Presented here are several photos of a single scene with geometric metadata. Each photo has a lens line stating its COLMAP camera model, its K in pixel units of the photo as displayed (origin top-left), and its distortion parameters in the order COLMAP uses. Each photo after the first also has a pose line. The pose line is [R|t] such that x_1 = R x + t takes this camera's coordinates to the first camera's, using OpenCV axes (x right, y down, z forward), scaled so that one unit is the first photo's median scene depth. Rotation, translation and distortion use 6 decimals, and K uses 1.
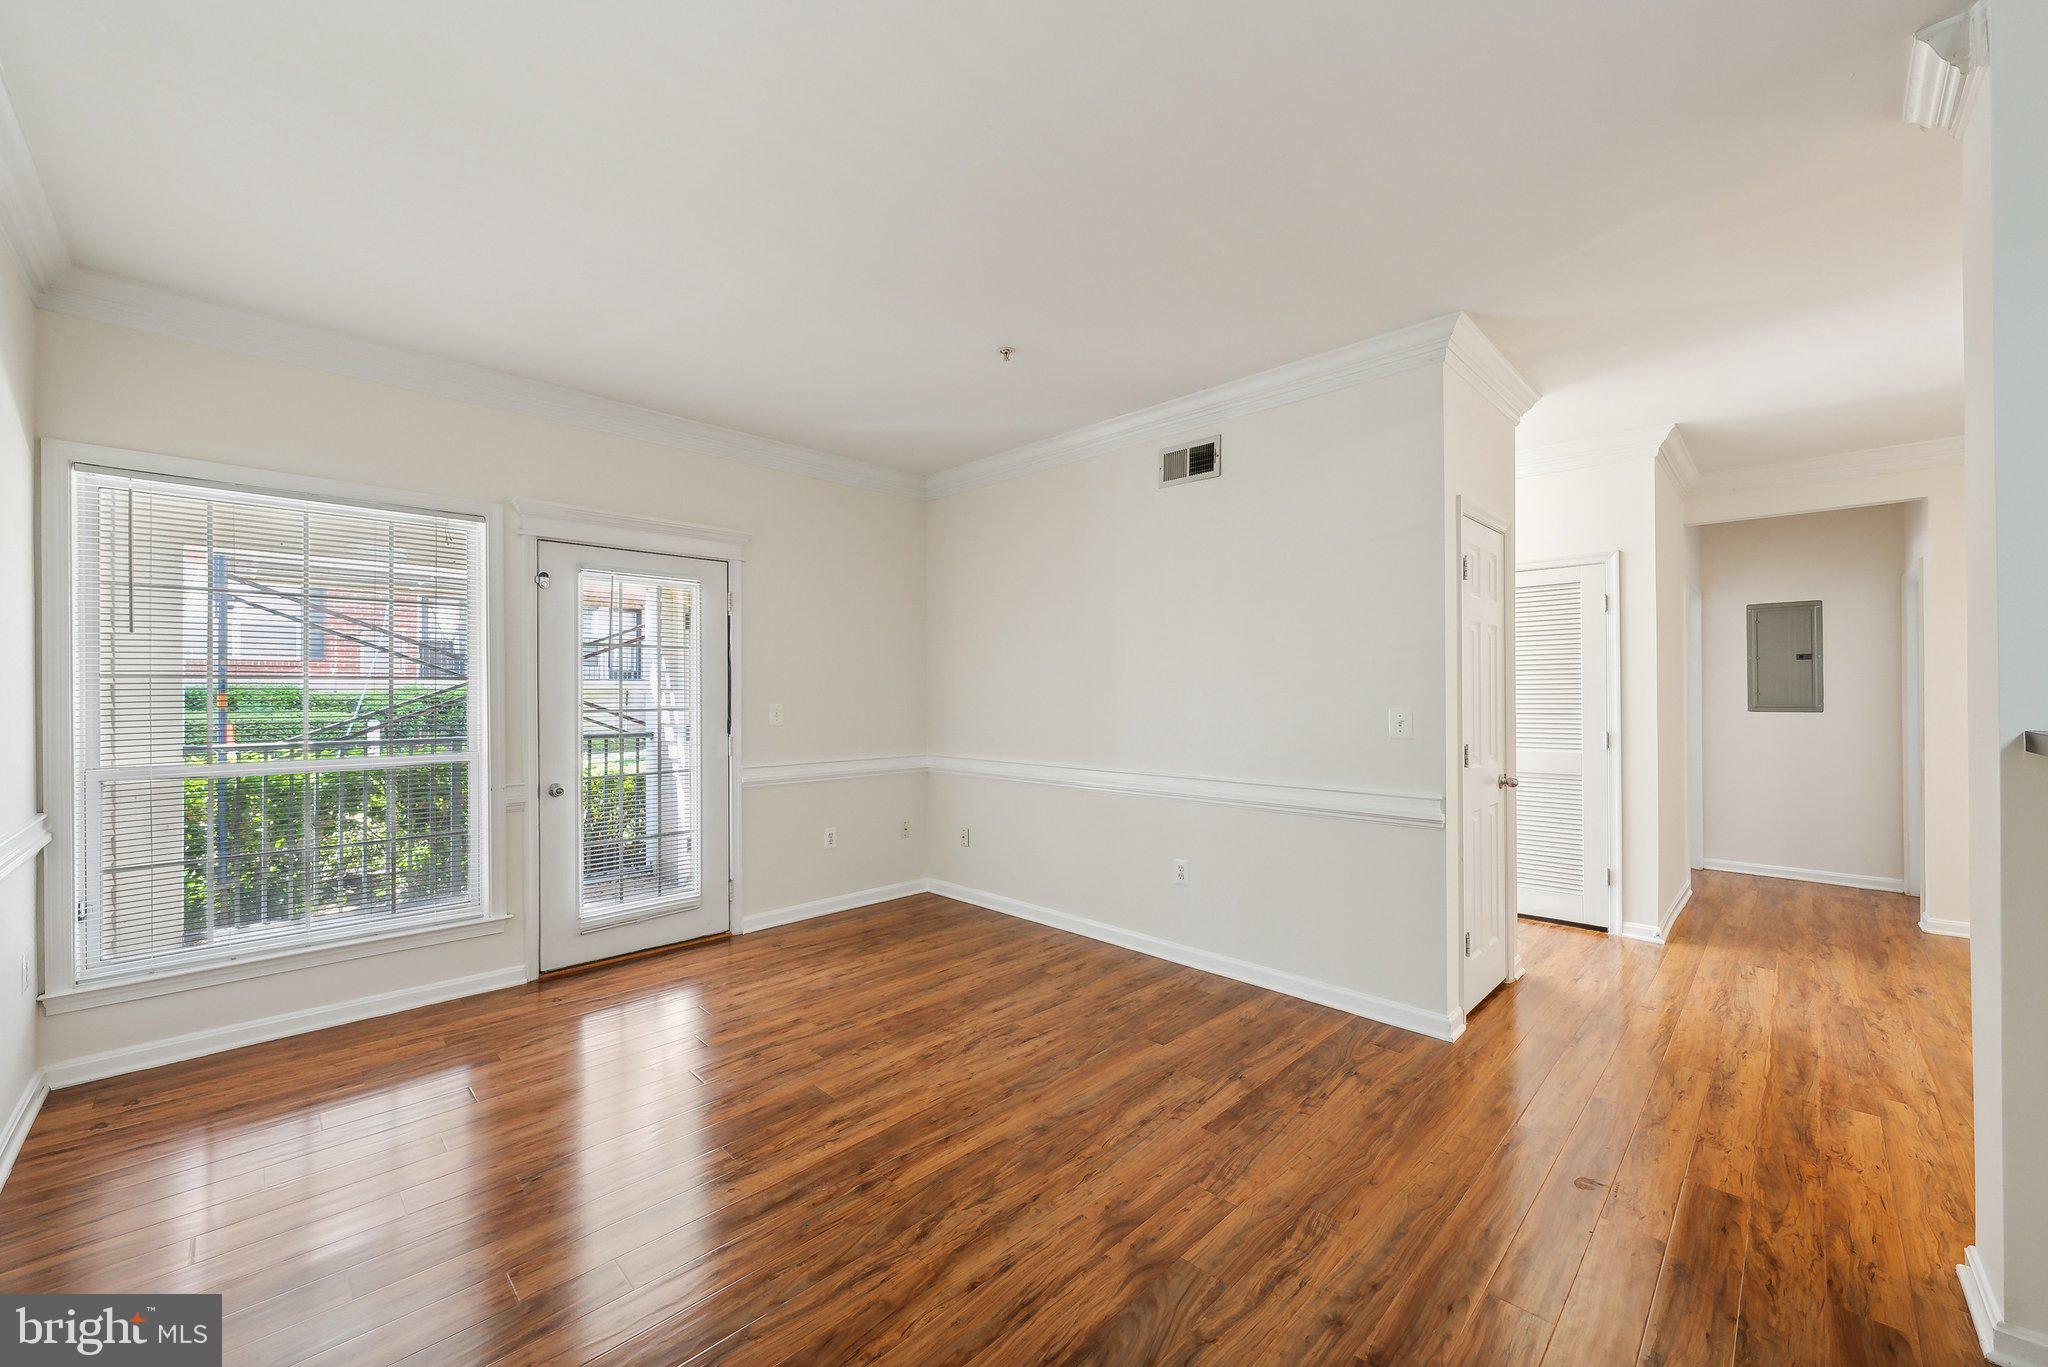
lens RADIAL K [[785.1, 0, 1020.1], [0, 785.1, 688.8], [0, 0, 1]] dist [0.000767, 0.000191]
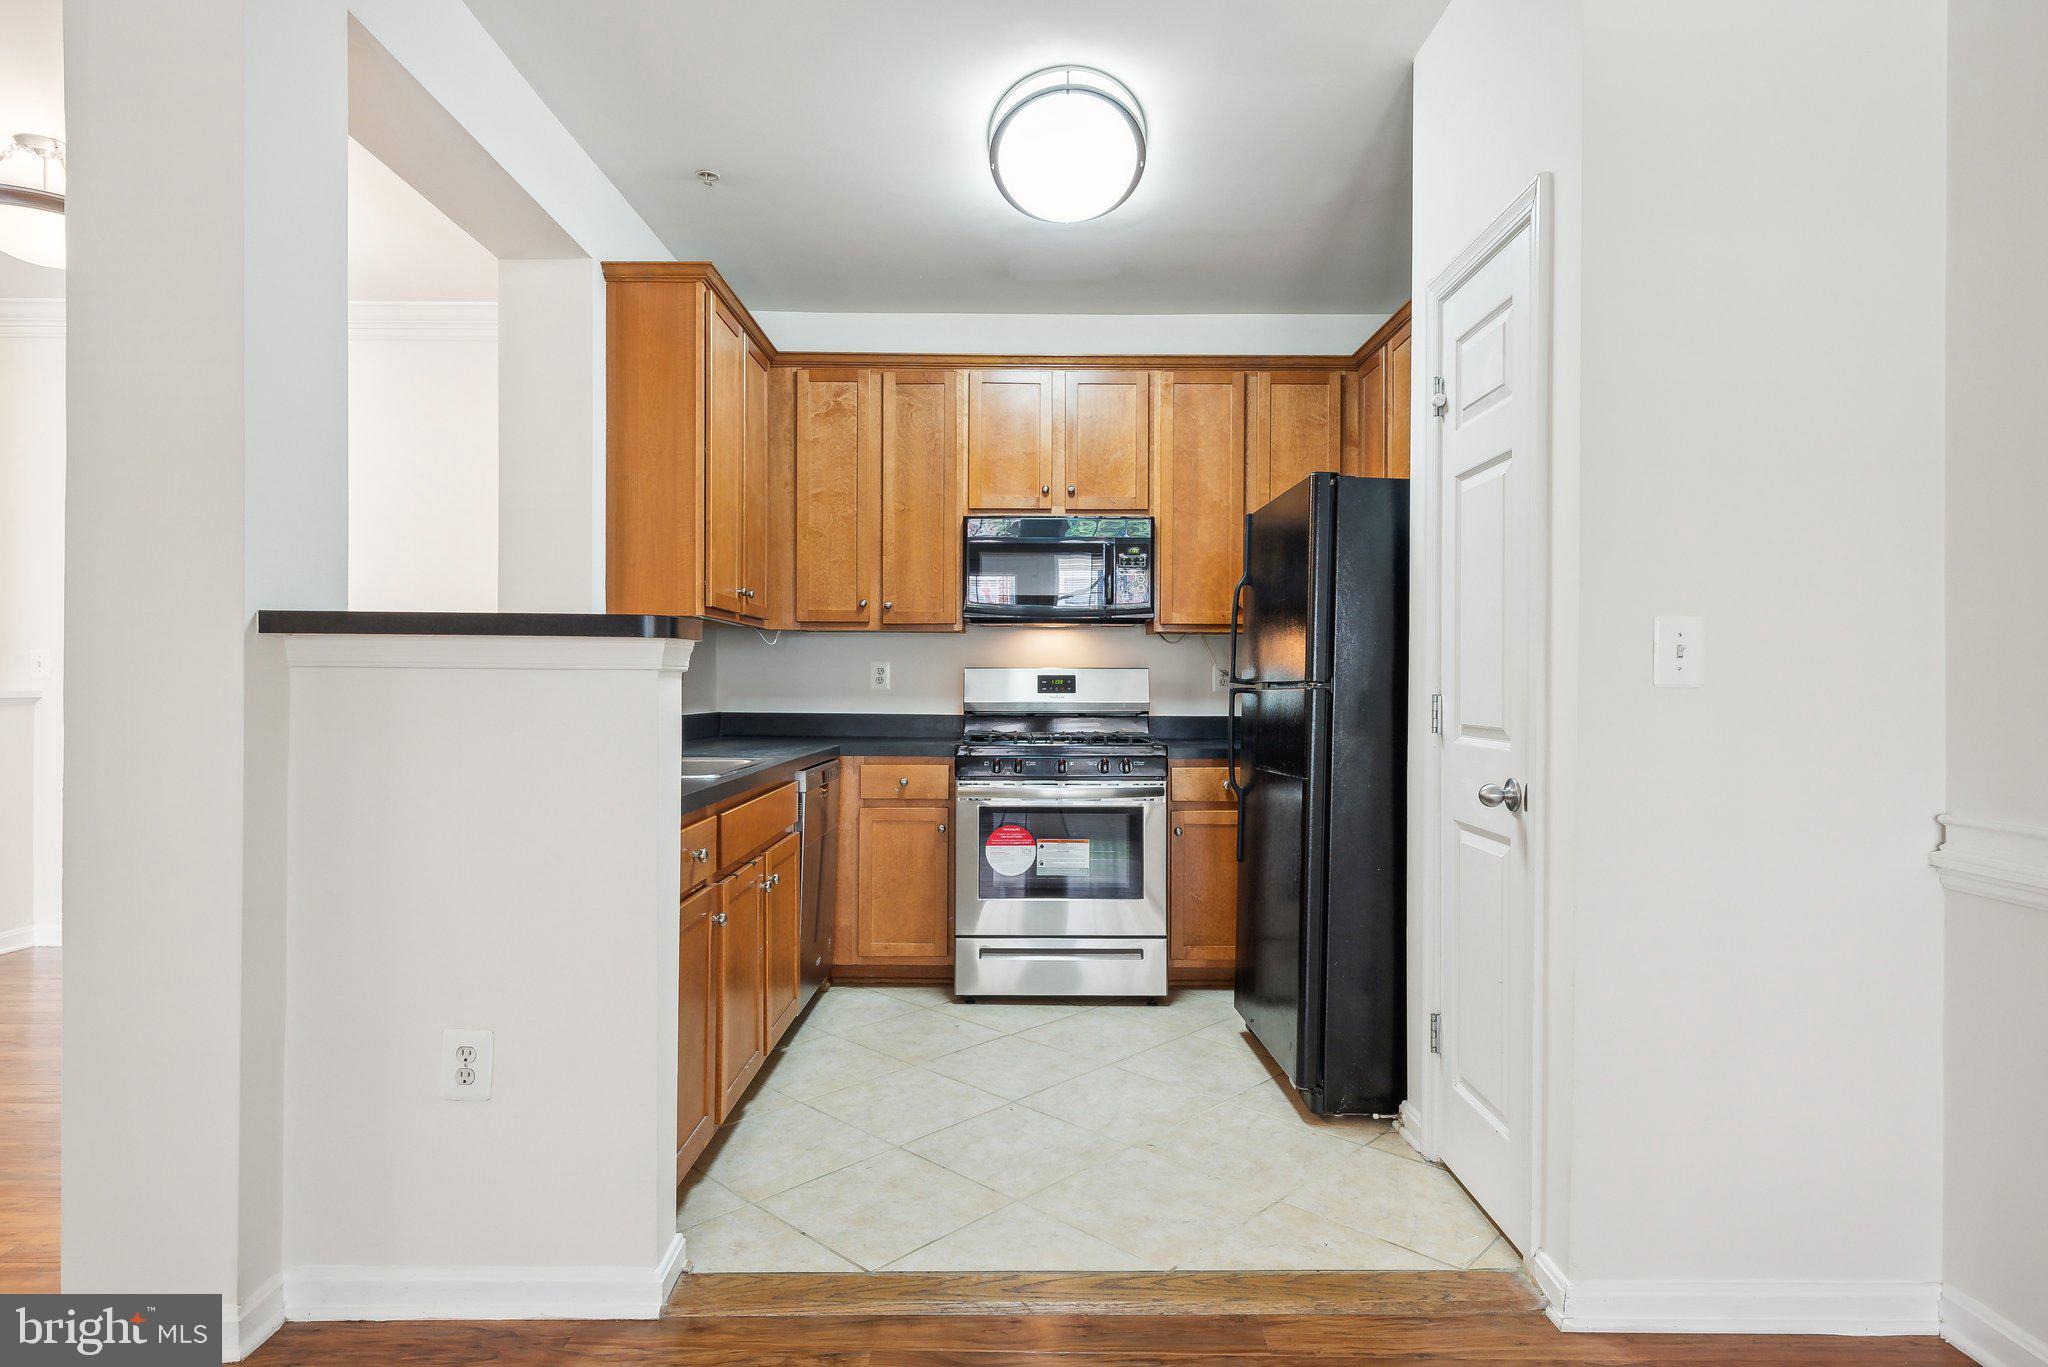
lens RADIAL K [[1089.9, 0, 1024.0], [0, 1089.9, 683.5], [0, 0, 1]] dist [-0.003625, -0.000612]
pose [[-0.709507, -0.006038, 0.704672, -0.076460], [-0.008372, 0.999965, 0.000139, 0.055303], [-0.704648, -0.005801, -0.709533, 0.546081]]
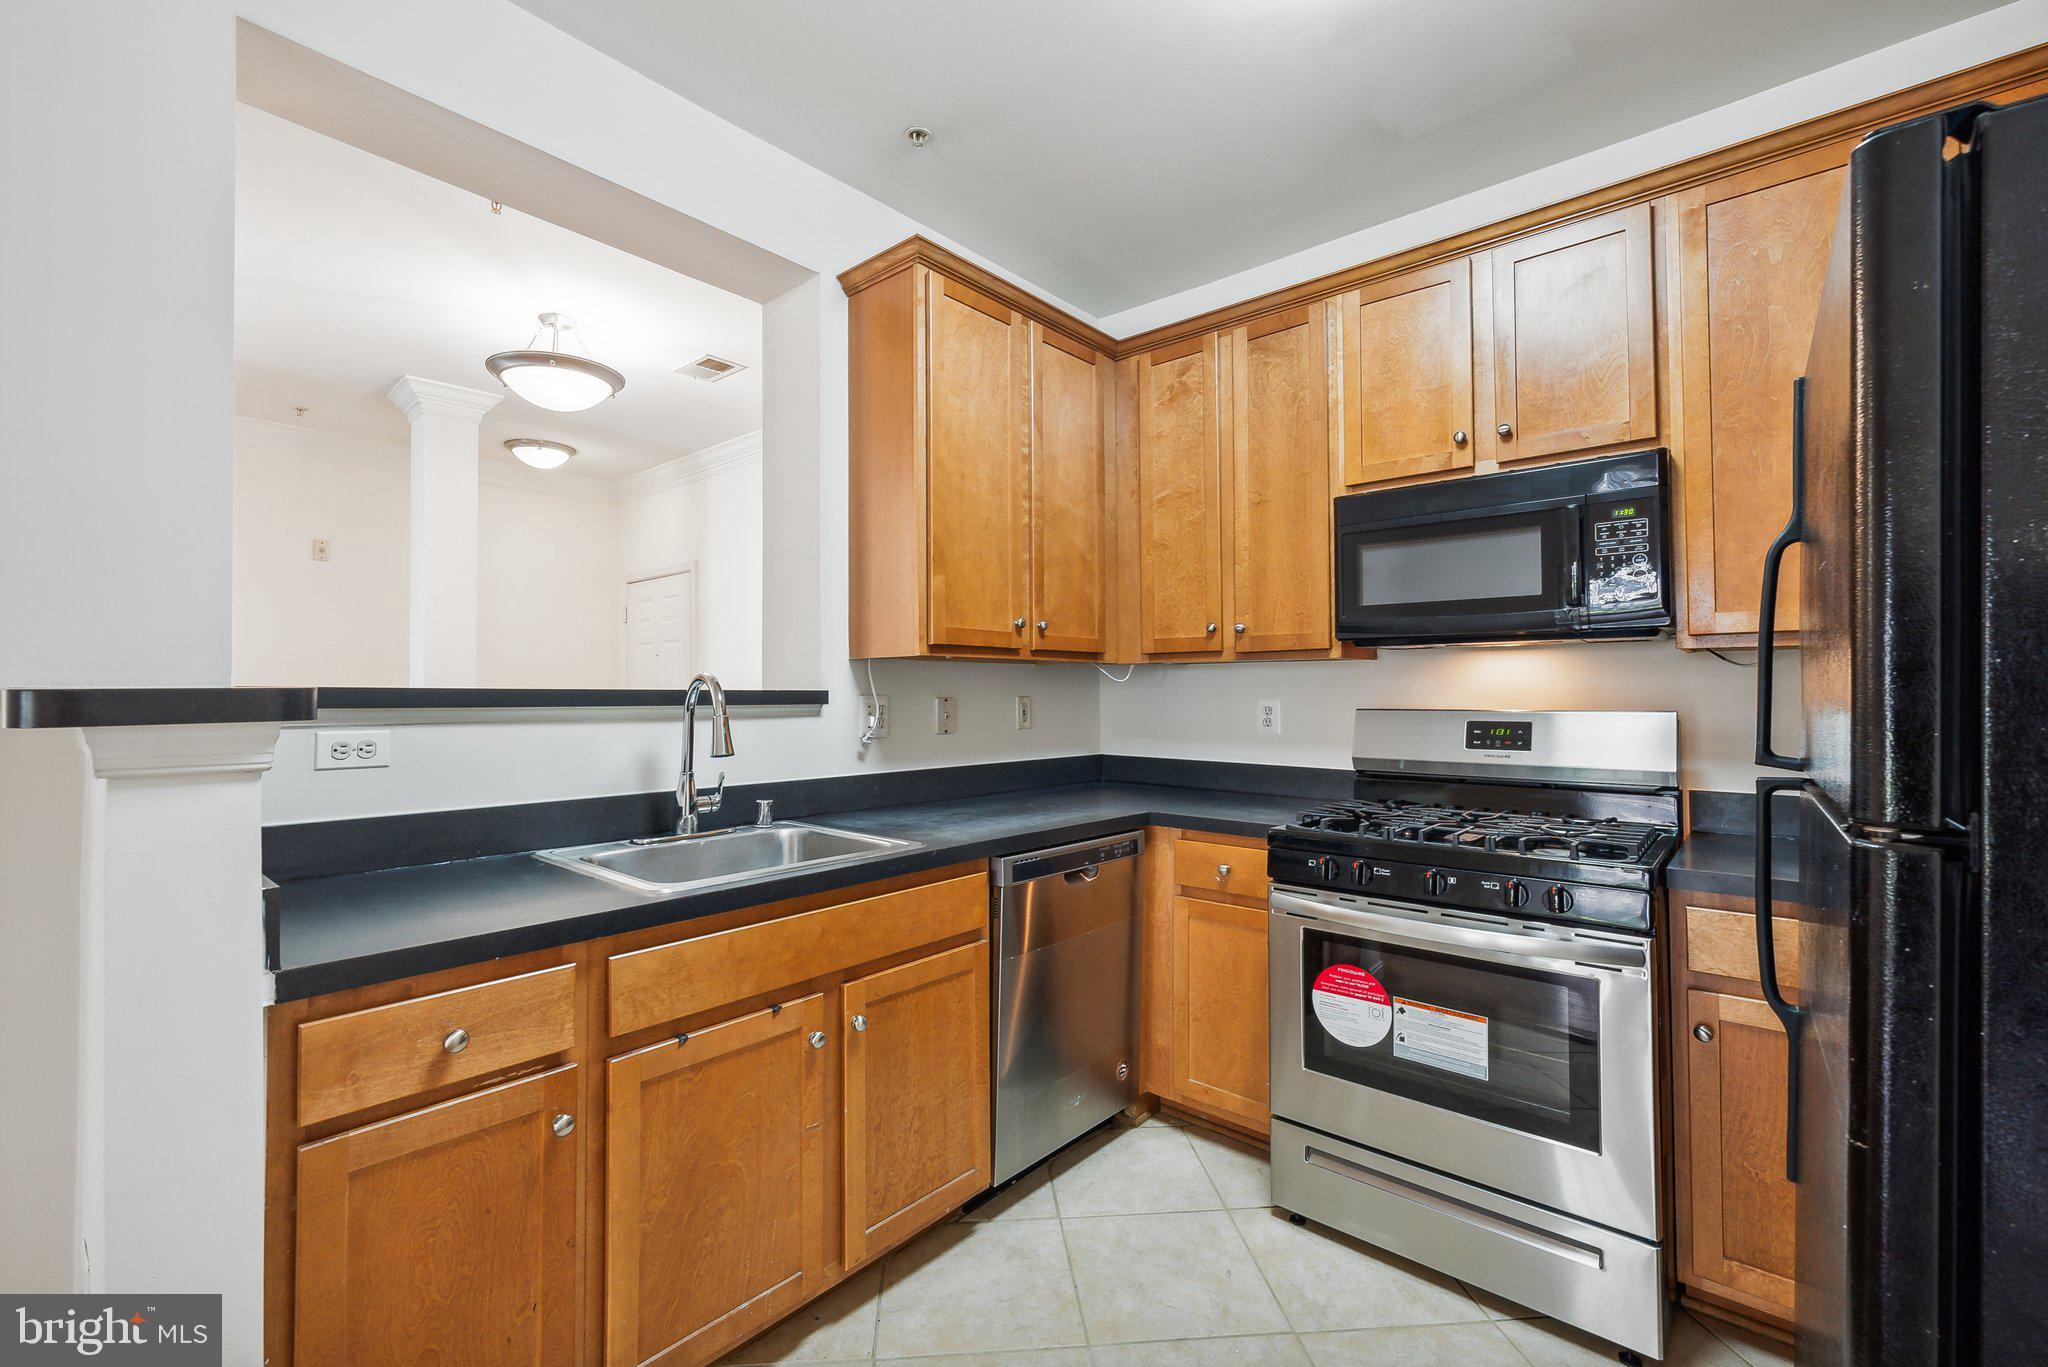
lens RADIAL K [[870.4, 0, 1017.6], [0, 870.4, 671.2], [0, 0, 1]] dist [-0.003605, -0.000417]
pose [[-0.068869, 0.022991, 0.997361, 0.160575], [-0.001793, 0.999730, -0.023169, 0.023781], [-0.997624, -0.003384, -0.068809, 0.029338]]
